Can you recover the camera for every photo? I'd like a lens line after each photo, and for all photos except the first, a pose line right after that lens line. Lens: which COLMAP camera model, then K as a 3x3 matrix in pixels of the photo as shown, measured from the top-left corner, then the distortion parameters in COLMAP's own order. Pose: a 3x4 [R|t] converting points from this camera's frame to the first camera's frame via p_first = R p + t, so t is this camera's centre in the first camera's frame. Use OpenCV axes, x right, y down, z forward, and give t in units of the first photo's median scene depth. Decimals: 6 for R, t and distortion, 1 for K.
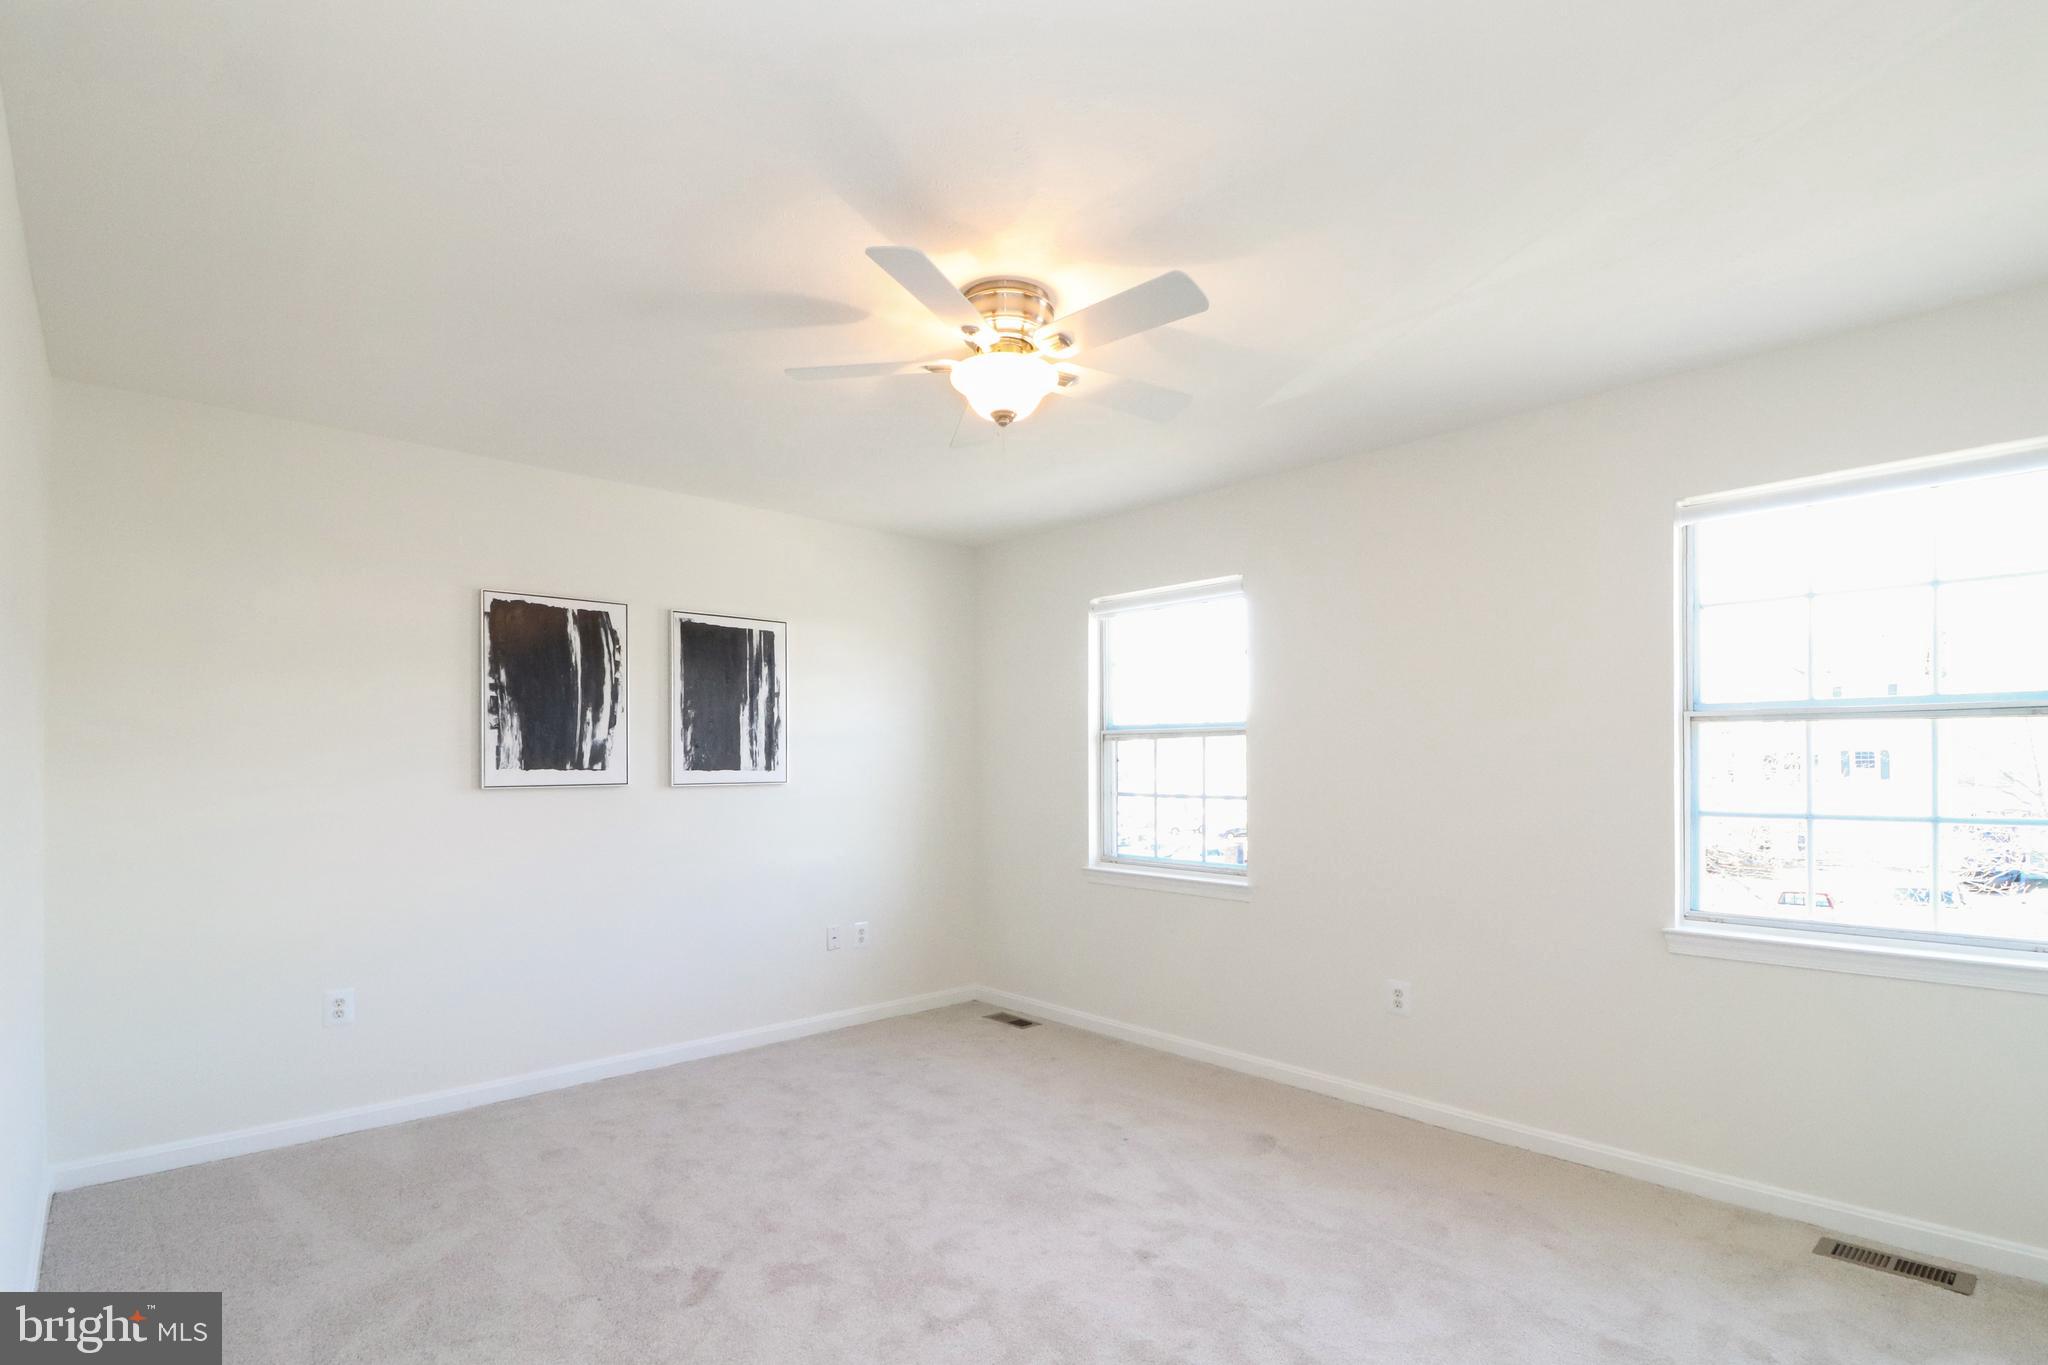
lens RADIAL K [[1011.3, 0, 1024.0], [0, 1011.3, 682.5], [0, 0, 1]] dist [-0.000102, -0.000625]
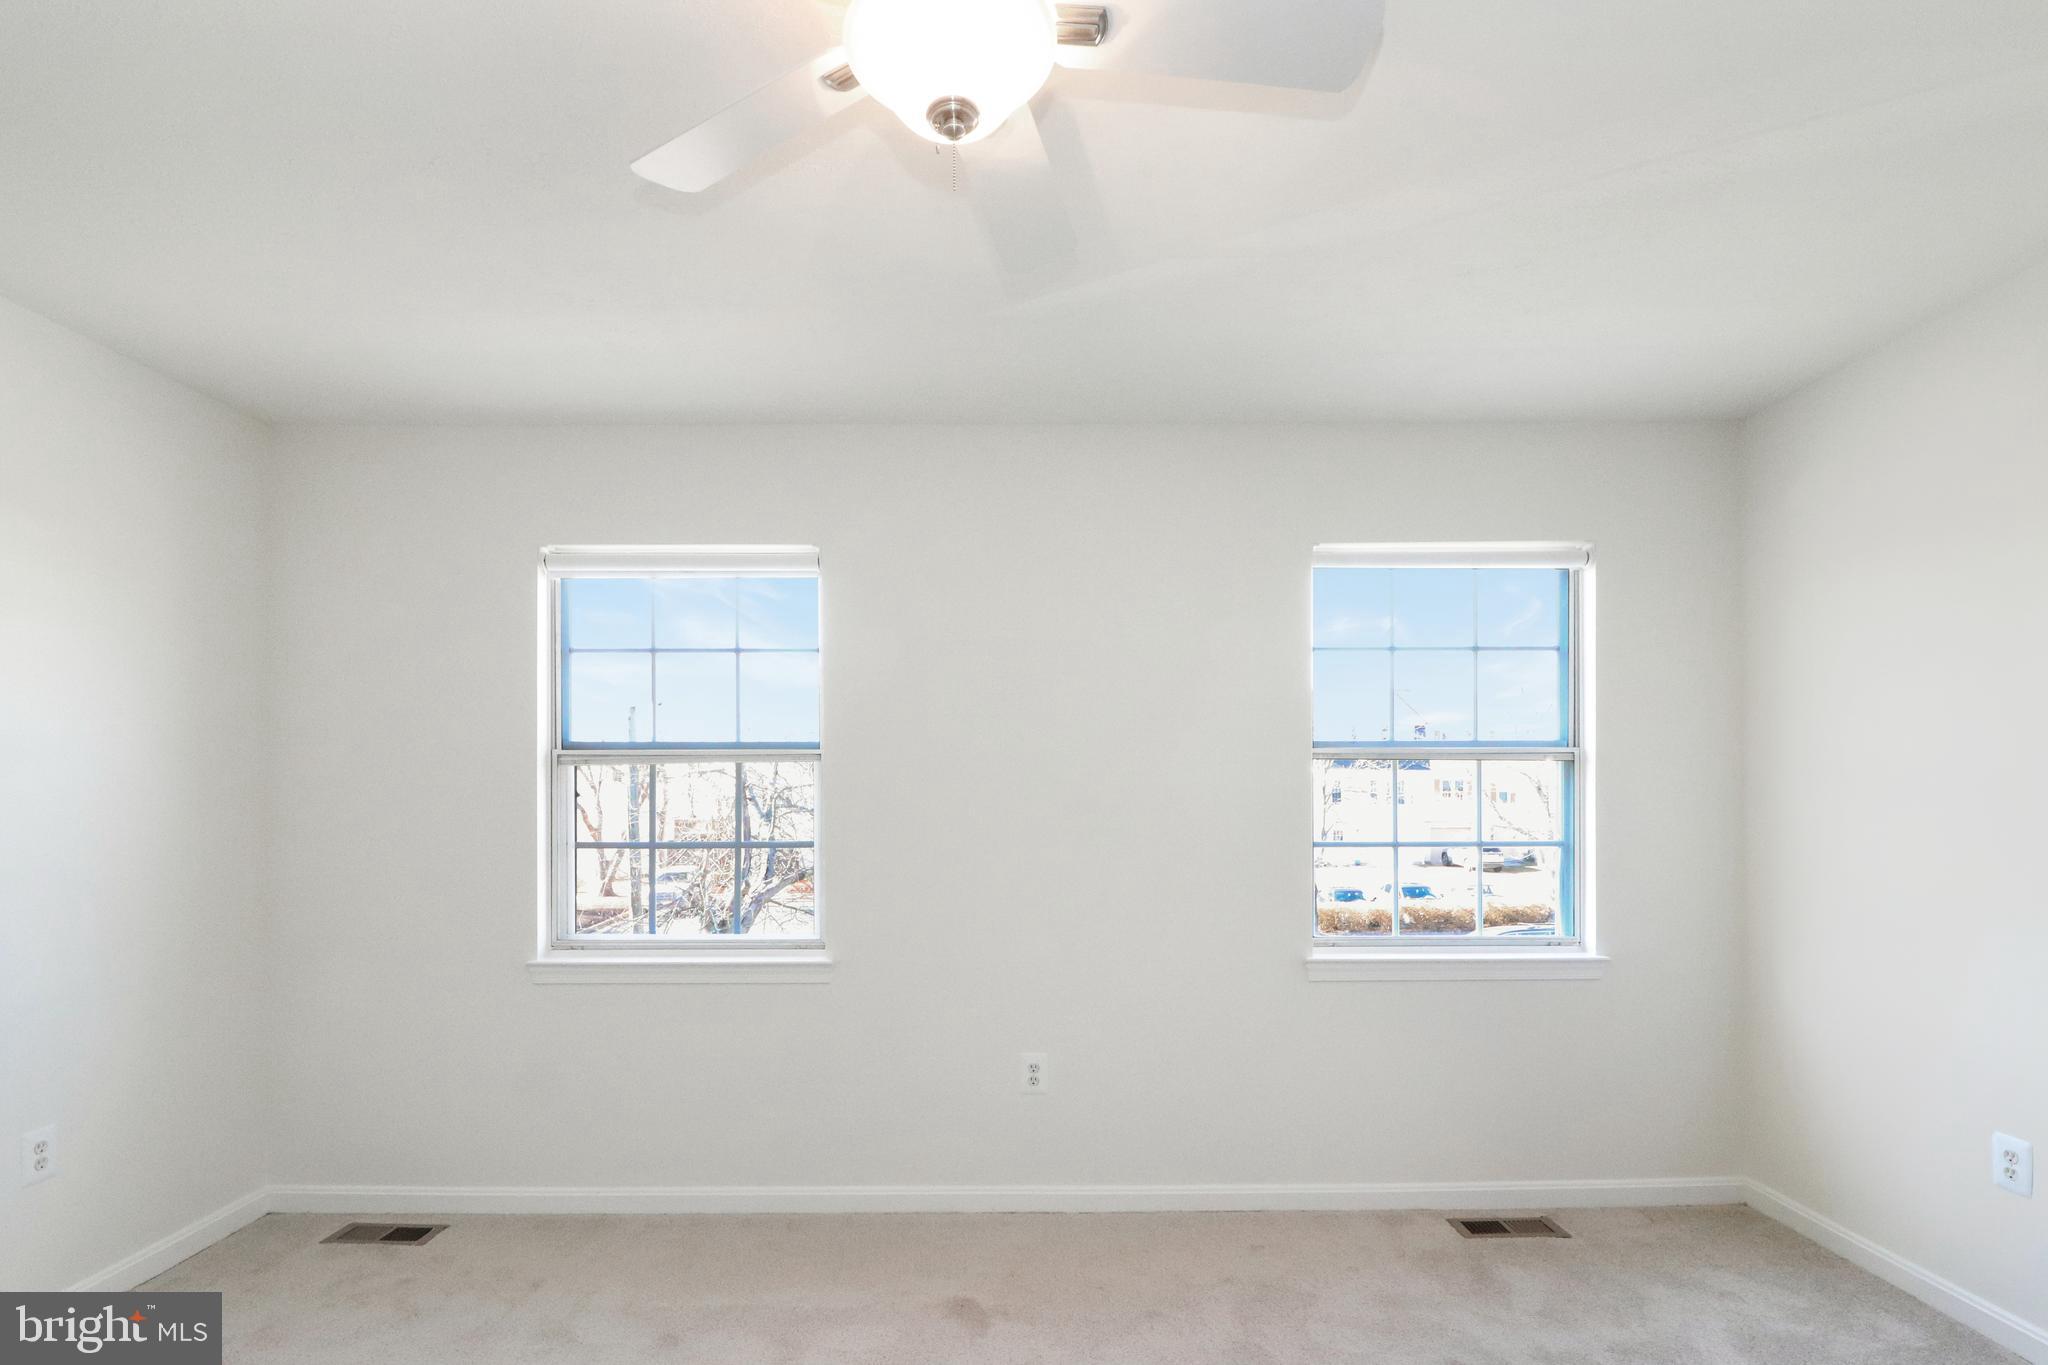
lens RADIAL K [[997.6, 0, 1018.5], [0, 997.6, 758.8], [0, 0, 1]] dist [0.023381, -0.026884]
pose [[0.674428, 0.024981, 0.737918, -0.233912], [-0.056055, 0.998275, 0.017437, 0.030032], [-0.736210, -0.053124, 0.674665, 0.403707]]
